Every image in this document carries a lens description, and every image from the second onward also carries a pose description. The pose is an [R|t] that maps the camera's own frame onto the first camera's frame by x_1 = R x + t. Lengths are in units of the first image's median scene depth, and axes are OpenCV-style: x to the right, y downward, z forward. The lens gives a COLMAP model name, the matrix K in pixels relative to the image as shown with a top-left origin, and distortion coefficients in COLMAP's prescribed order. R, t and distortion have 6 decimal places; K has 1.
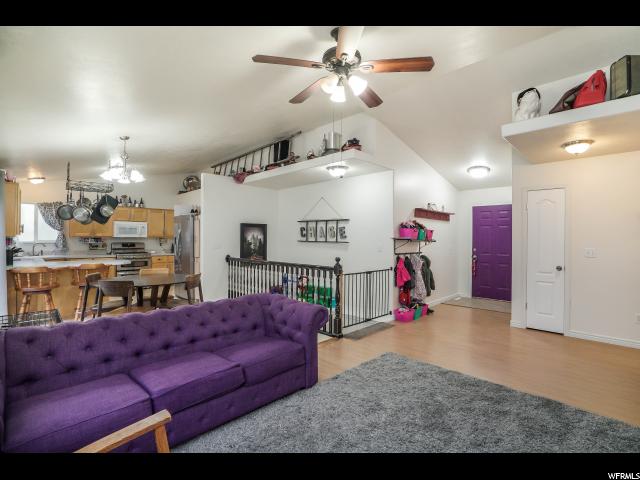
lens RADIAL K [[294.3, 0, 307.6], [0, 294.3, 236.3], [0, 0, 1]] dist [0.000750, 0.000535]
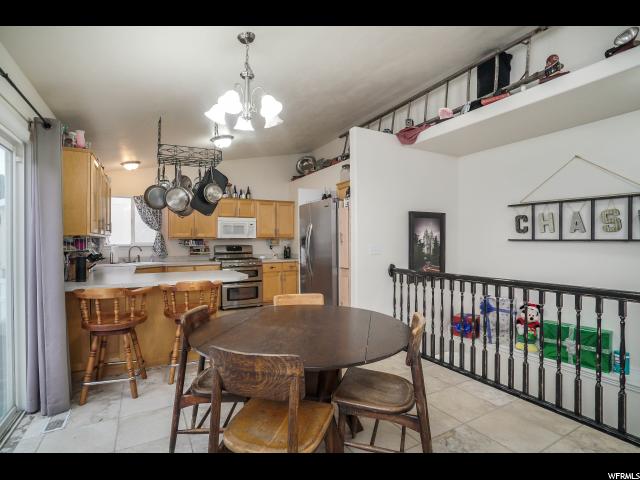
lens RADIAL K [[309.1, 0, 320.0], [0, 309.1, 240.0], [0, 0, 1]] dist [-0.031351, 0.000910]
pose [[0.971314, -0.011125, -0.237541, -0.254036], [0.012385, 0.999916, 0.003814, 0.009333], [0.237478, -0.006647, 0.971370, 0.347078]]
